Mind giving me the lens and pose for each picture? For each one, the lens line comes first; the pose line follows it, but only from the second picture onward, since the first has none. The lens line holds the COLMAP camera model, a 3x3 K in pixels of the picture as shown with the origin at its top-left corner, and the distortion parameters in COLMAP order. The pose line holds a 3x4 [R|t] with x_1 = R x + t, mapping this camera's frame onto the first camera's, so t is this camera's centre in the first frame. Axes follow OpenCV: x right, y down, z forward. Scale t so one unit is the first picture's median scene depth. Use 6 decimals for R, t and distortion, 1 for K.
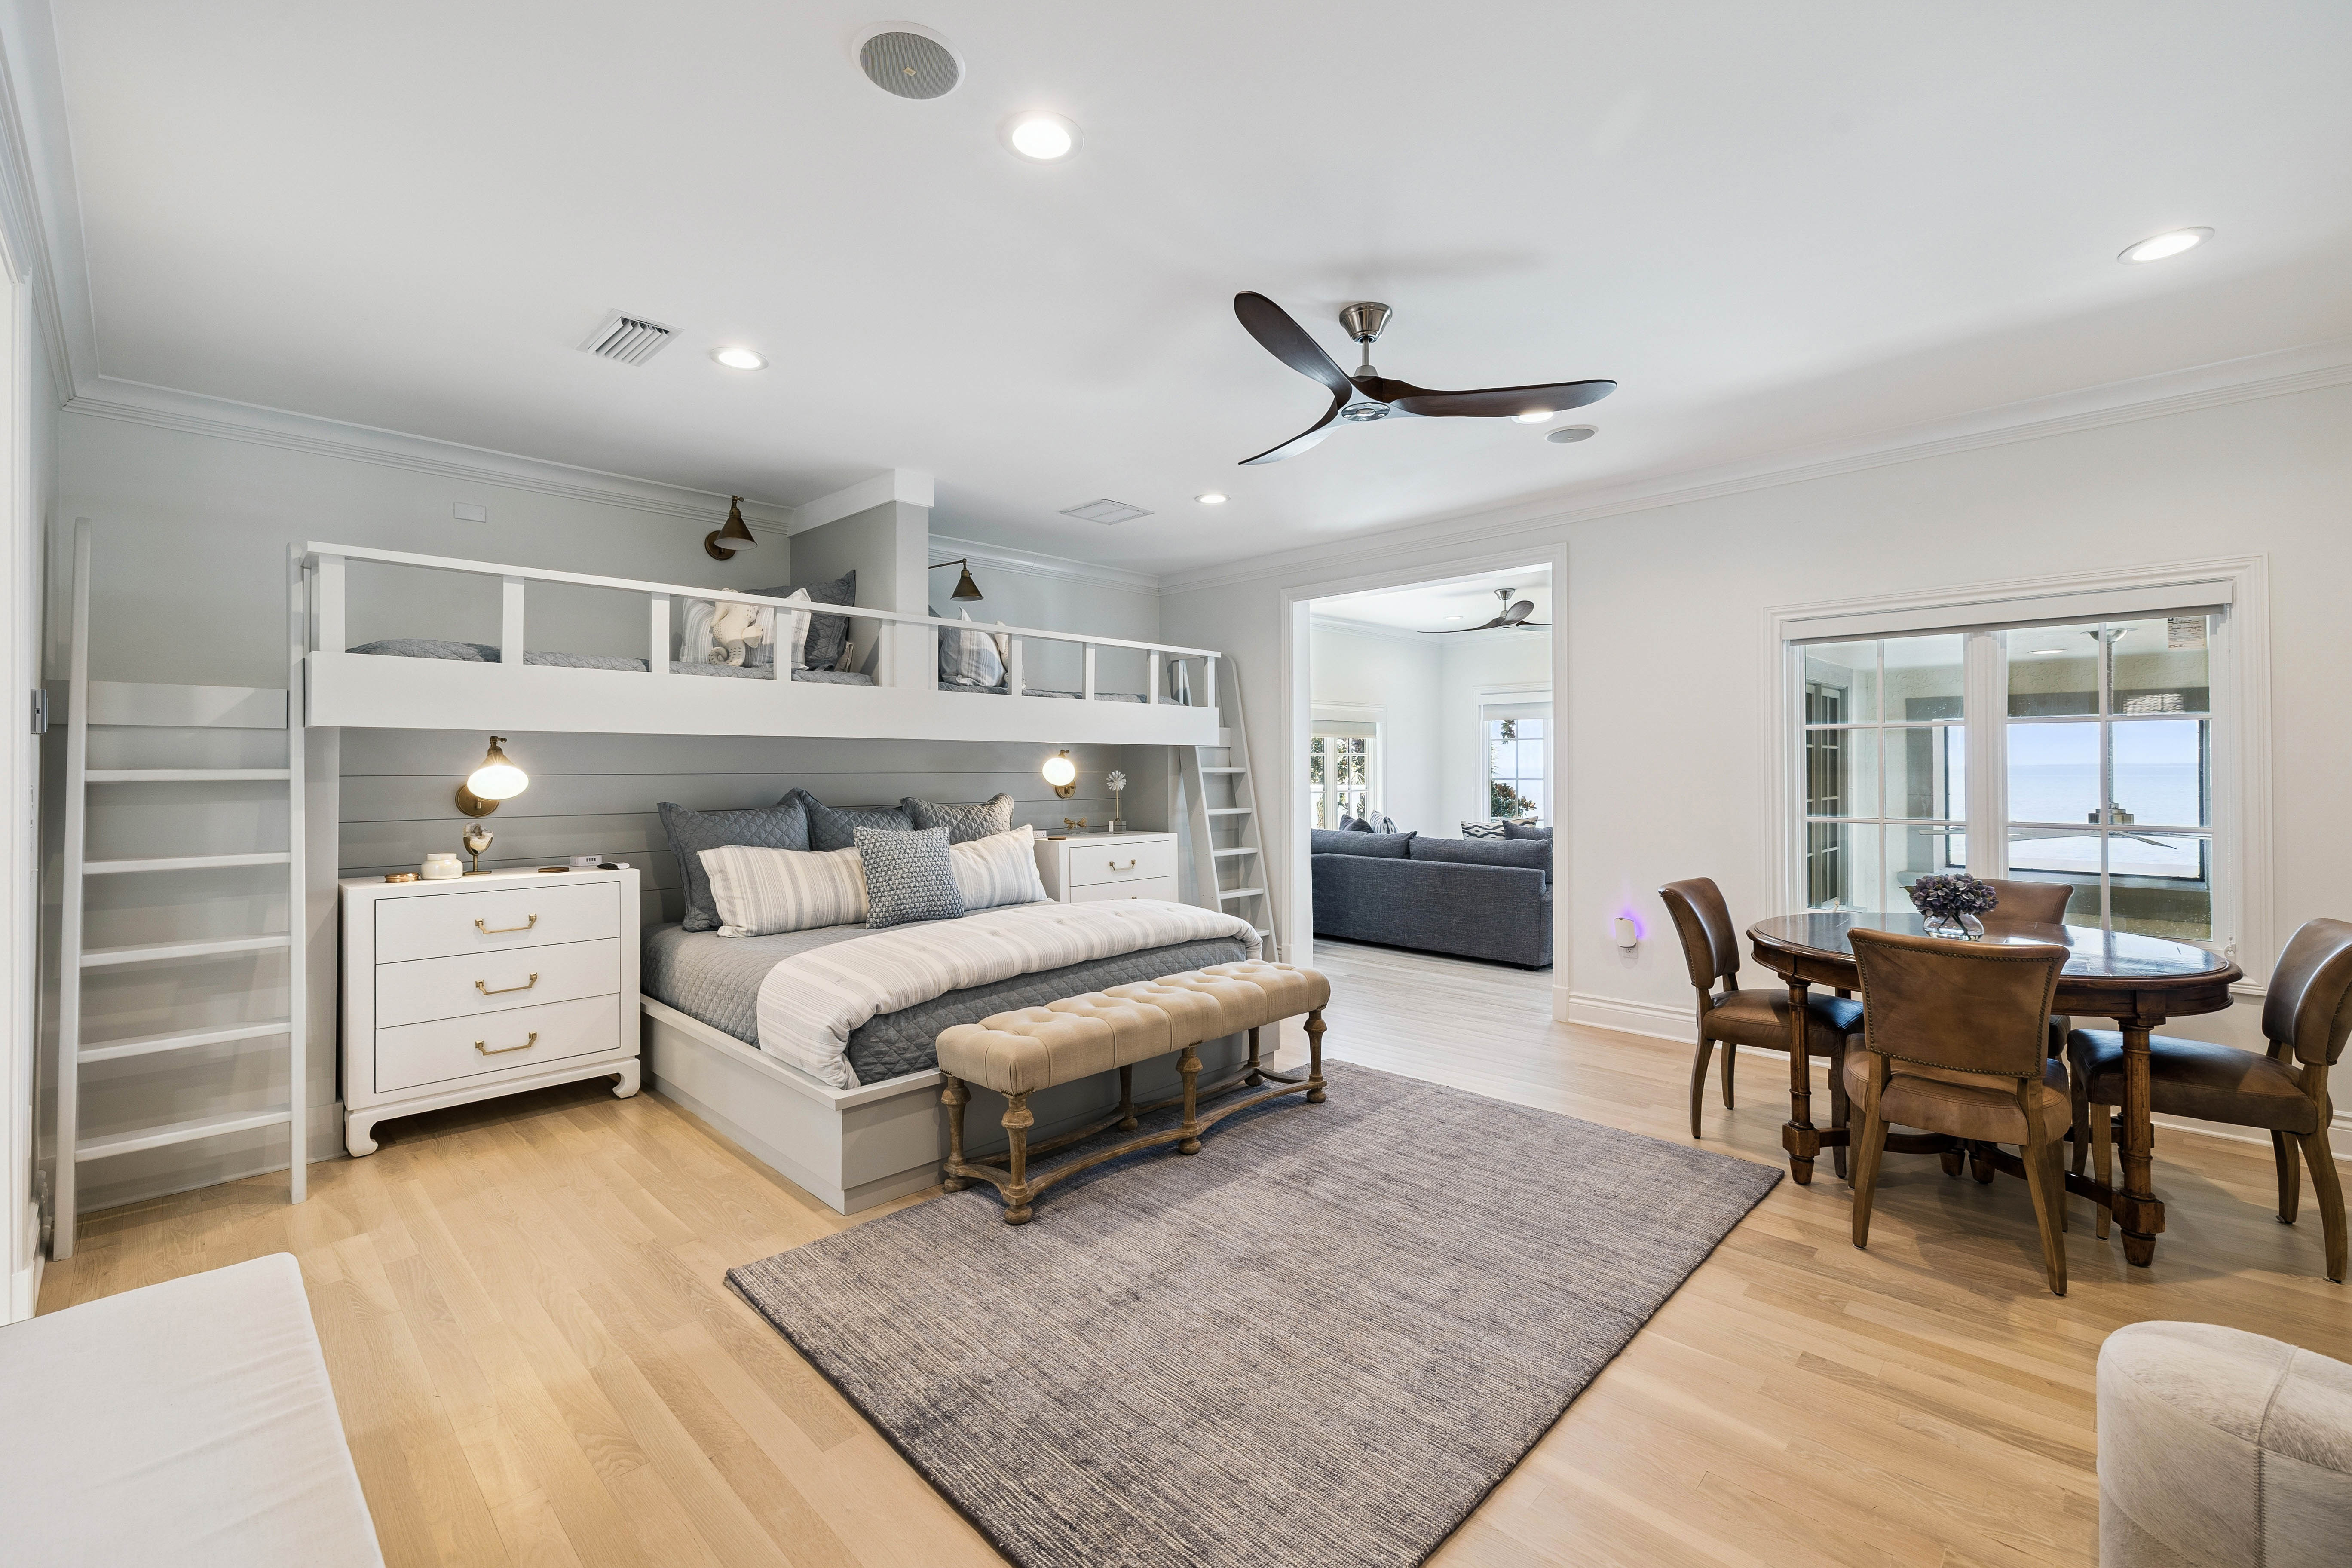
lens RADIAL K [[996.2, 0, 1168.5], [0, 996.2, 763.8], [0, 0, 1]] dist [0.002724, -0.001400]
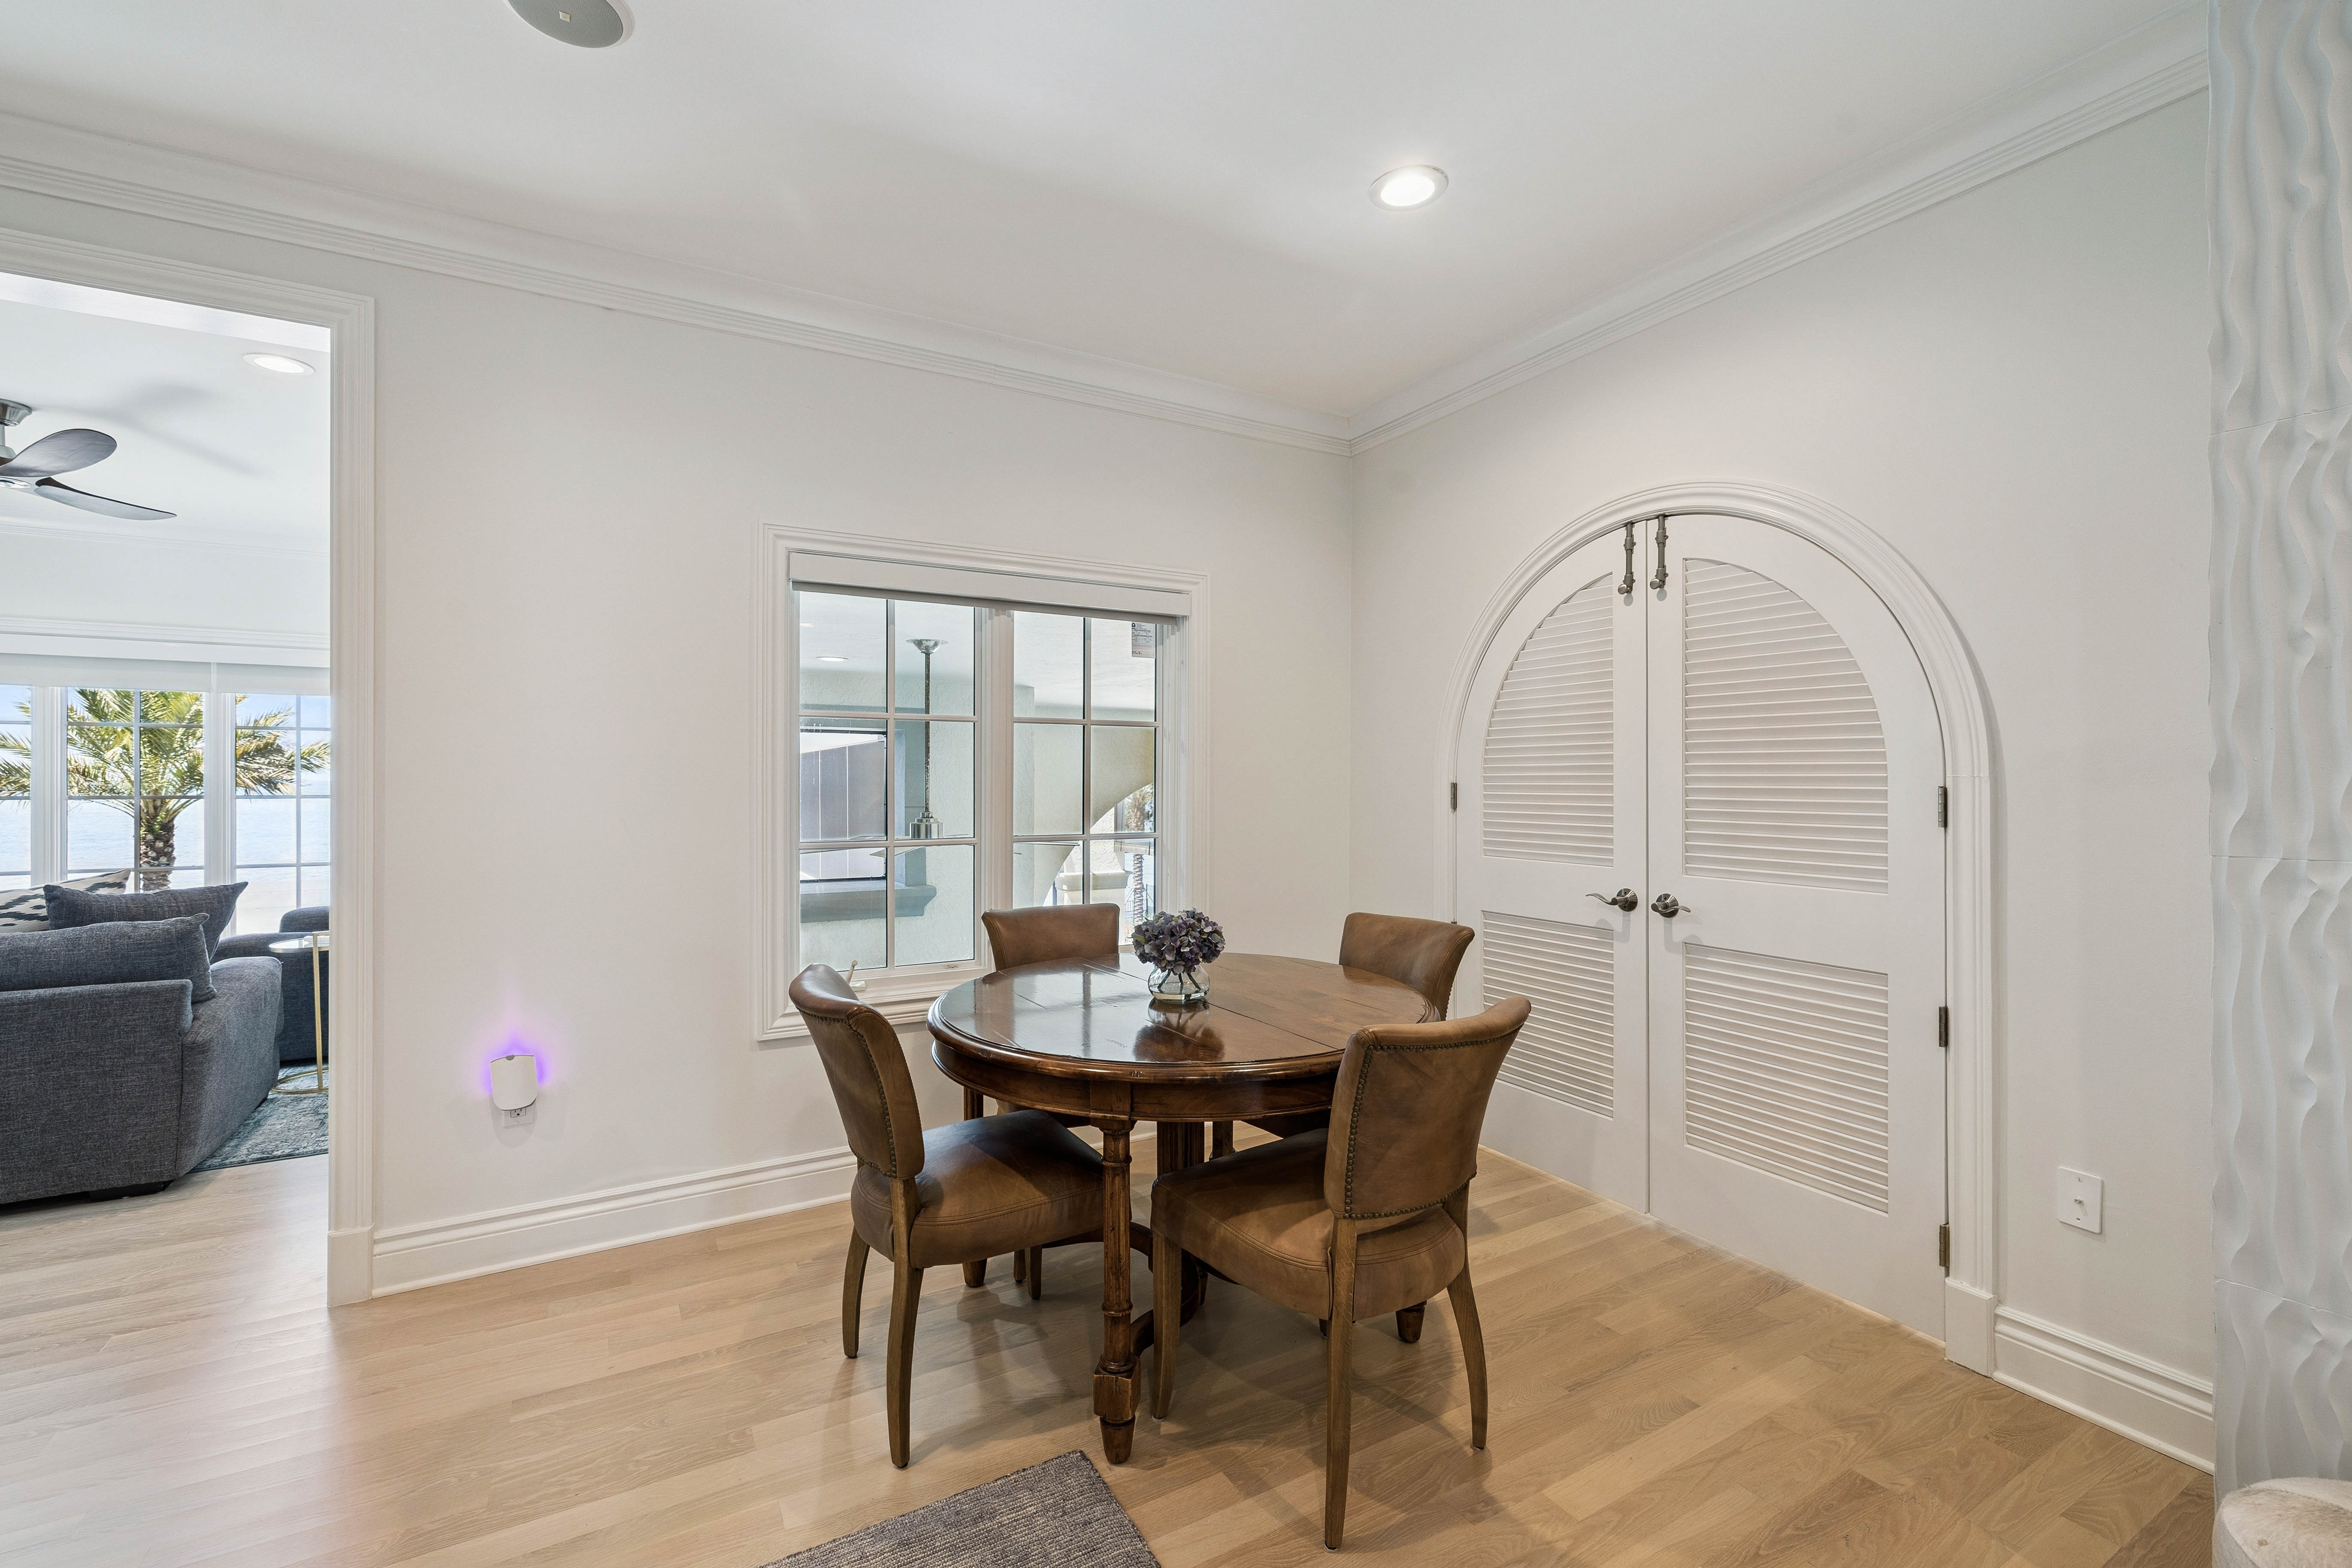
lens RADIAL K [[996.2, 0, 1179.4], [0, 996.2, 774.2], [0, 0, 1]] dist [0.002724, -0.001400]
pose [[0.280043, 0.006281, 0.959967, 0.064729], [0.001487, 0.999975, -0.006977, 0.012960], [-0.959986, 0.003382, 0.280026, 0.756134]]
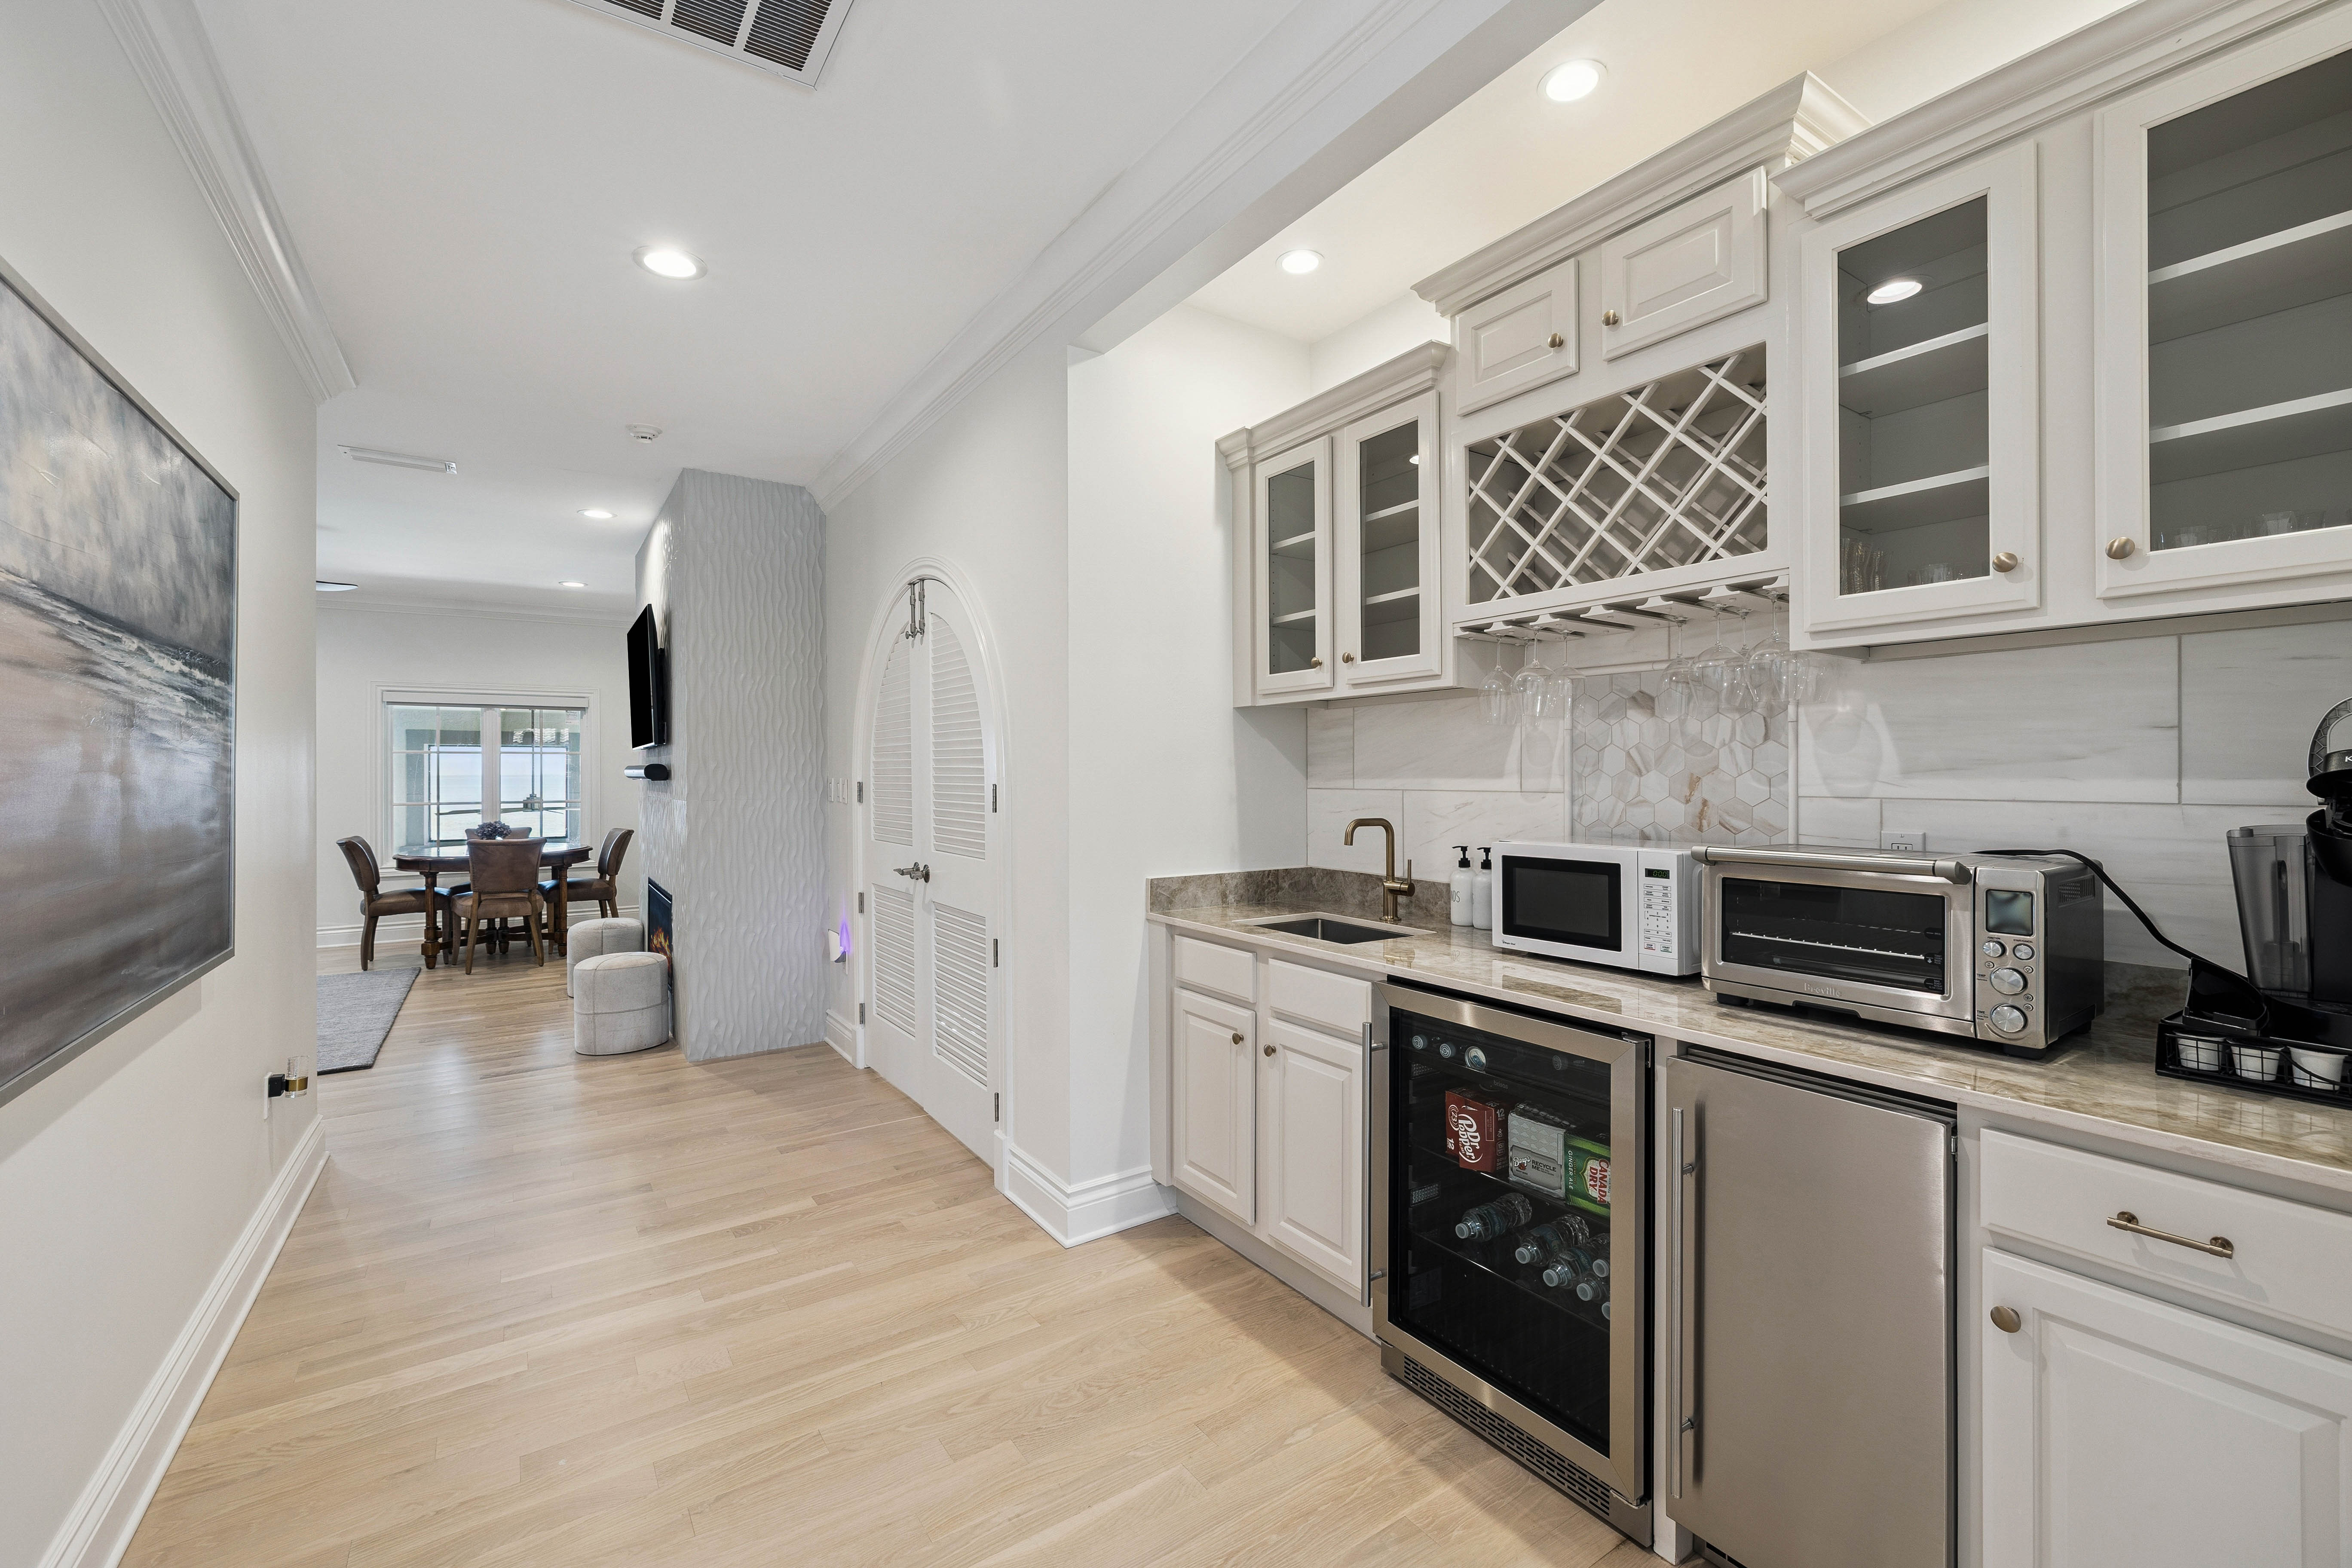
lens RADIAL K [[996.2, 0, 1176.6], [0, 996.2, 782.2], [0, 0, 1]] dist [0.002724, -0.001400]
pose [[0.175162, 0.004570, 0.984529, -1.056775], [0.000064, 0.999989, -0.004654, 0.030814], [-0.984540, 0.000878, 0.175159, -0.837392]]
